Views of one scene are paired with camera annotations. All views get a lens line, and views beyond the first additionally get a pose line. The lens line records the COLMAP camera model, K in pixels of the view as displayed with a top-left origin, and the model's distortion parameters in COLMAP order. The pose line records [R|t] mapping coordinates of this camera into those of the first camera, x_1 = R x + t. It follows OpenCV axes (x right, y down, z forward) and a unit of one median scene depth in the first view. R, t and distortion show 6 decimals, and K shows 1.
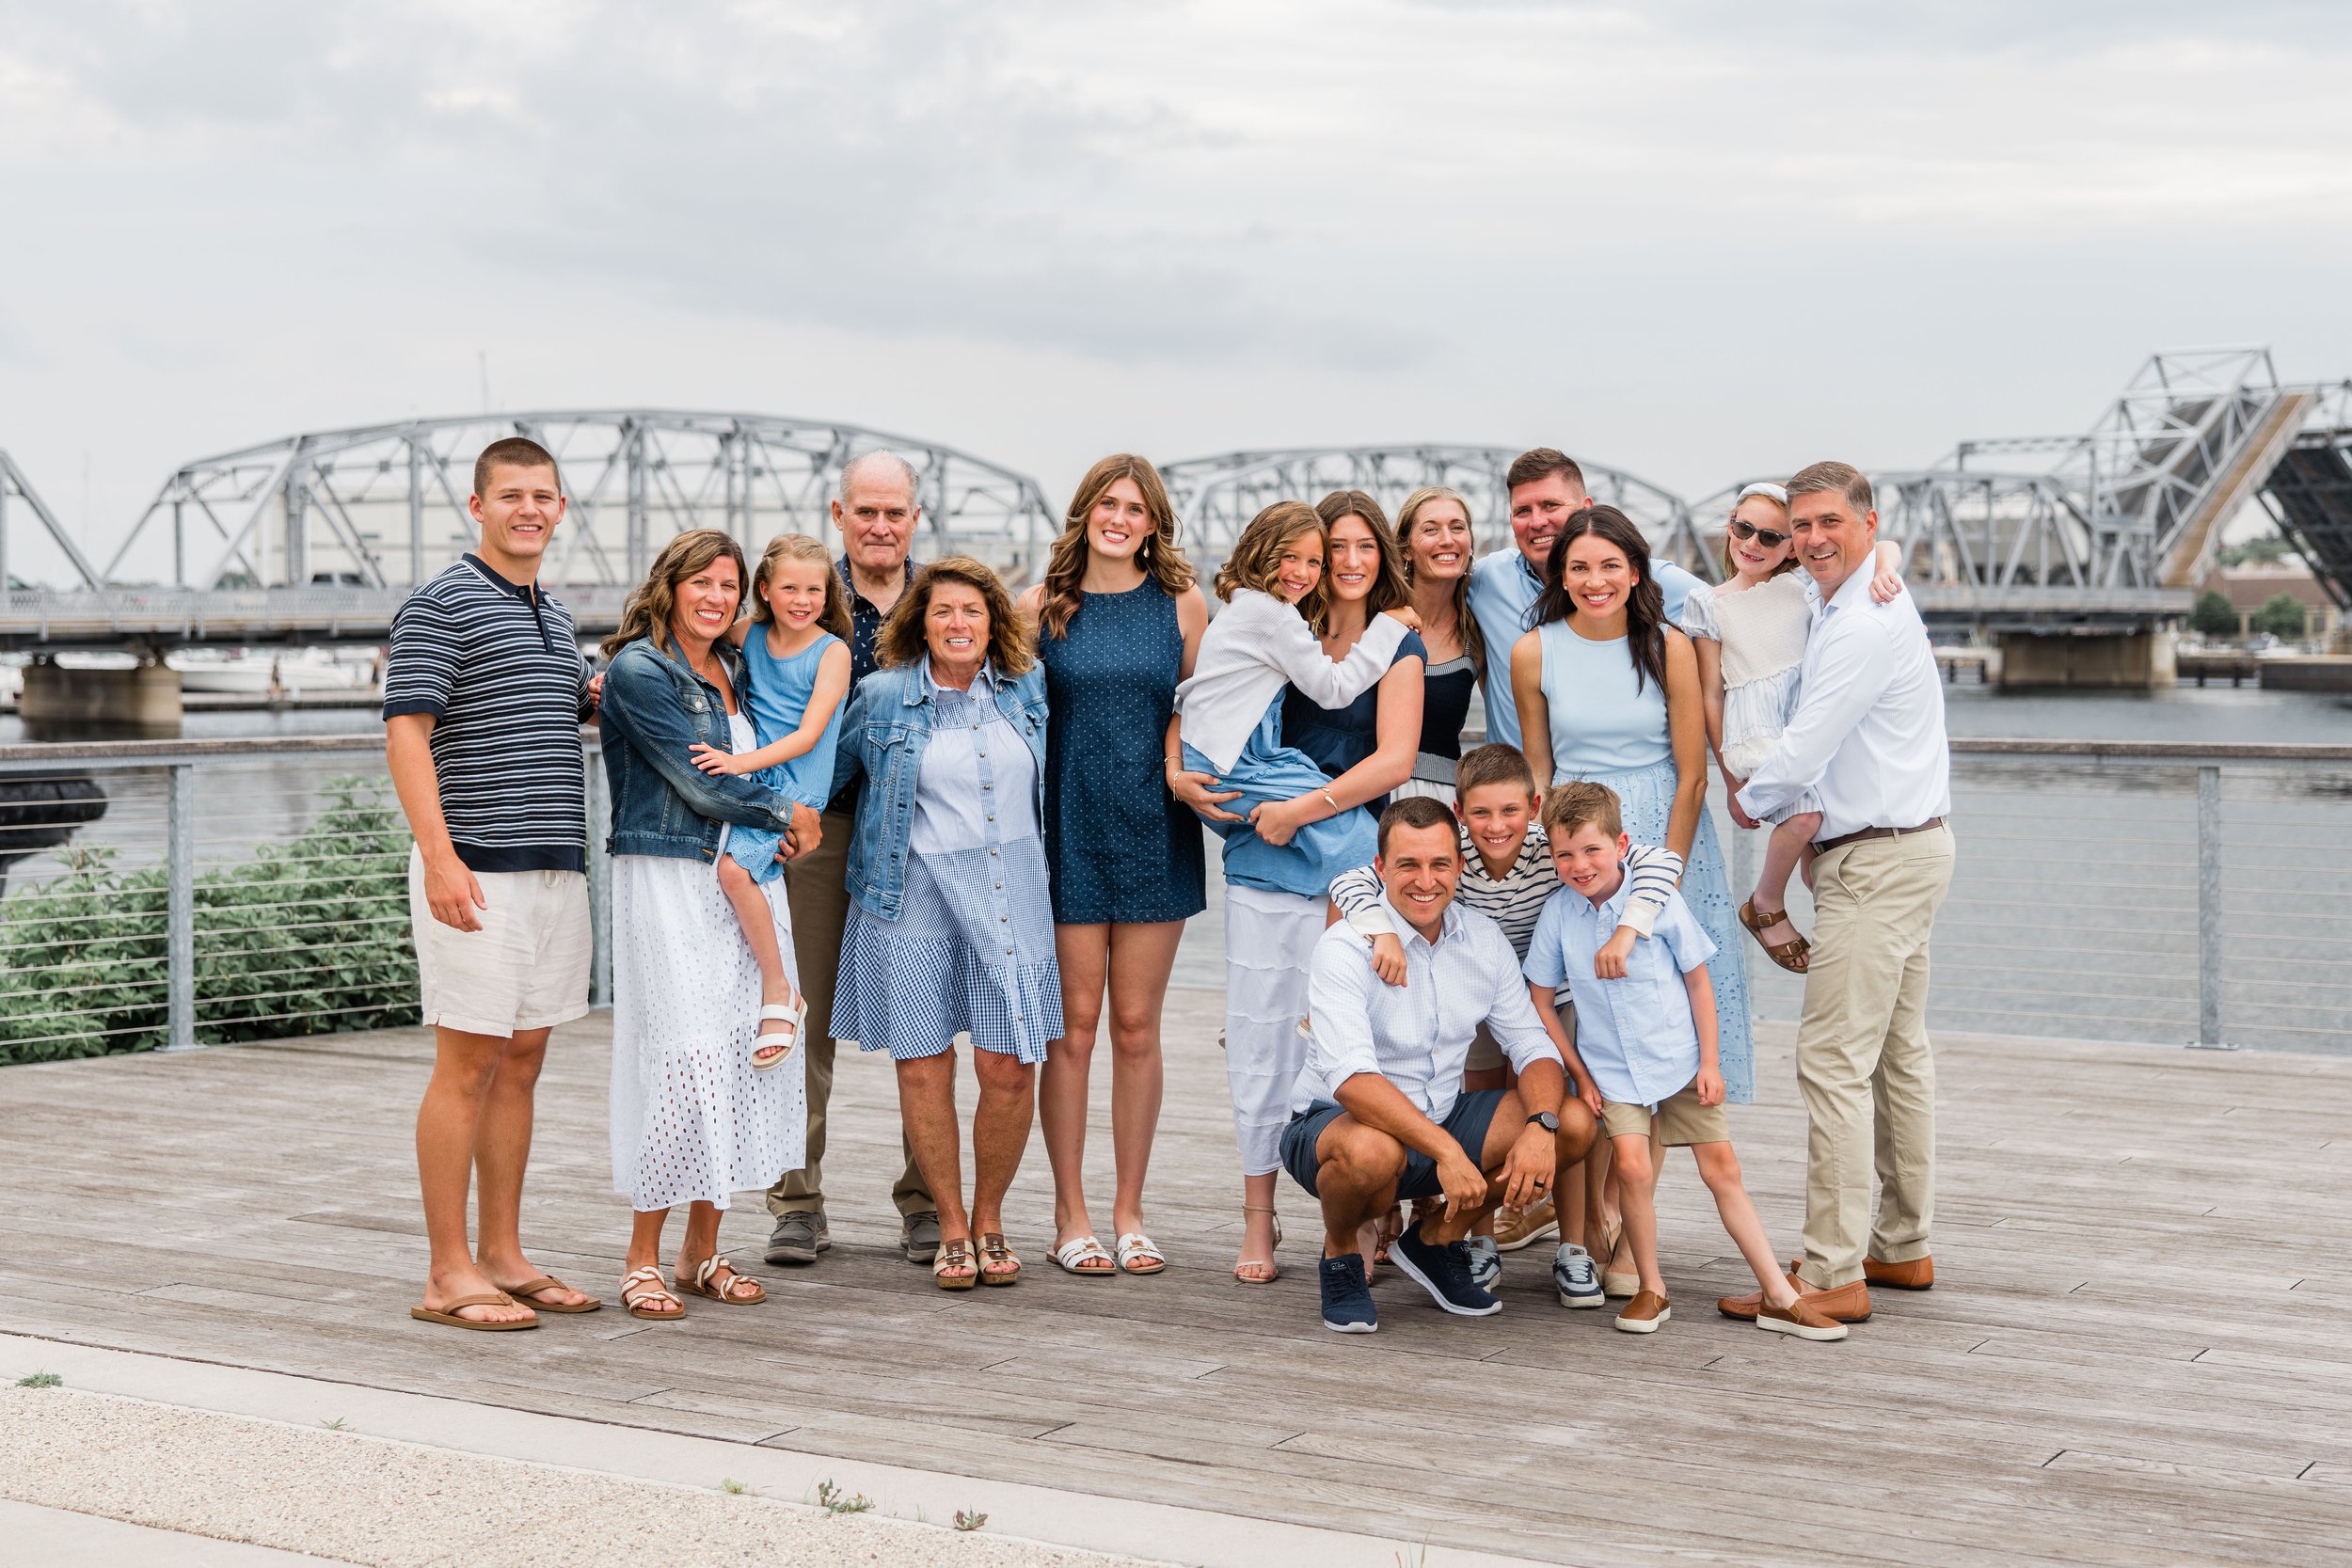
lens RADIAL K [[5042.3, 0, 1176.0], [0, 5042.3, 784.0], [0, 0, 1]] dist [0.016149, -0.130122]
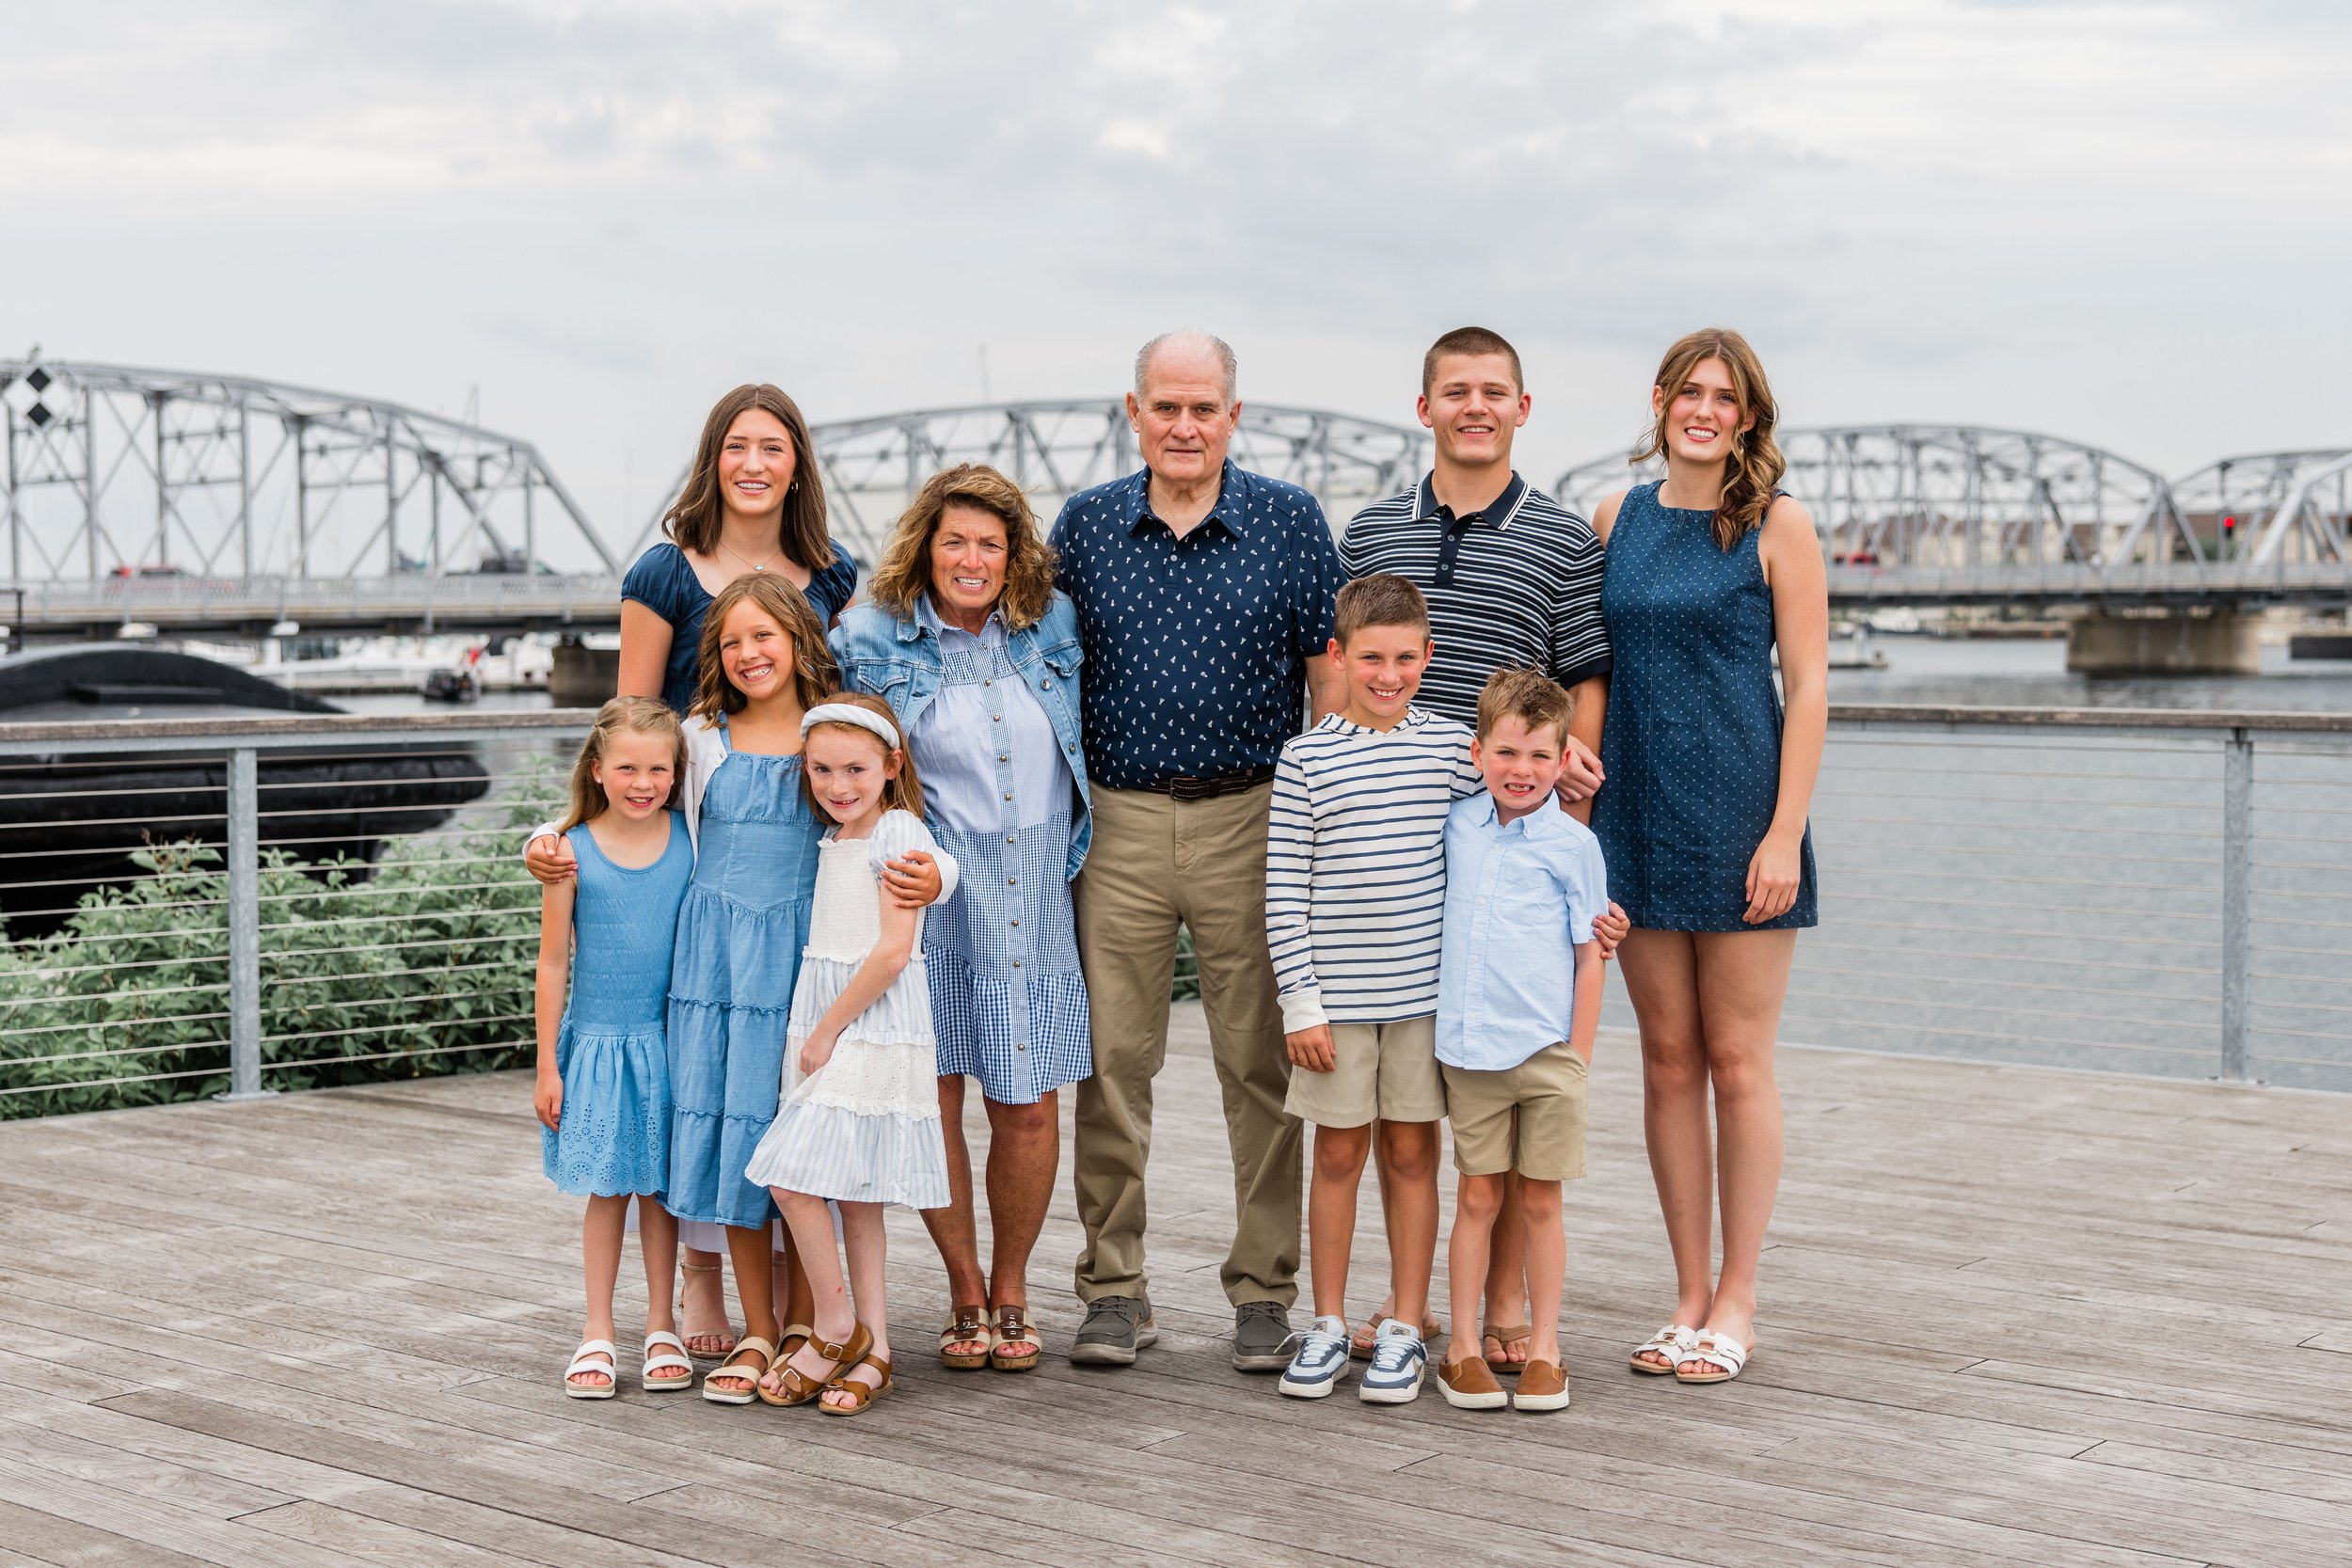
lens RADIAL K [[3593.5, 0, 1176.0], [0, 3593.5, 784.0], [0, 0, 1]] dist [0.028024, -0.082780]
pose [[0.985817, 0.004294, -0.167771, 0.046448], [-0.002580, 0.999942, 0.010437, -0.004284], [0.167807, -0.009857, 0.985771, 0.444270]]
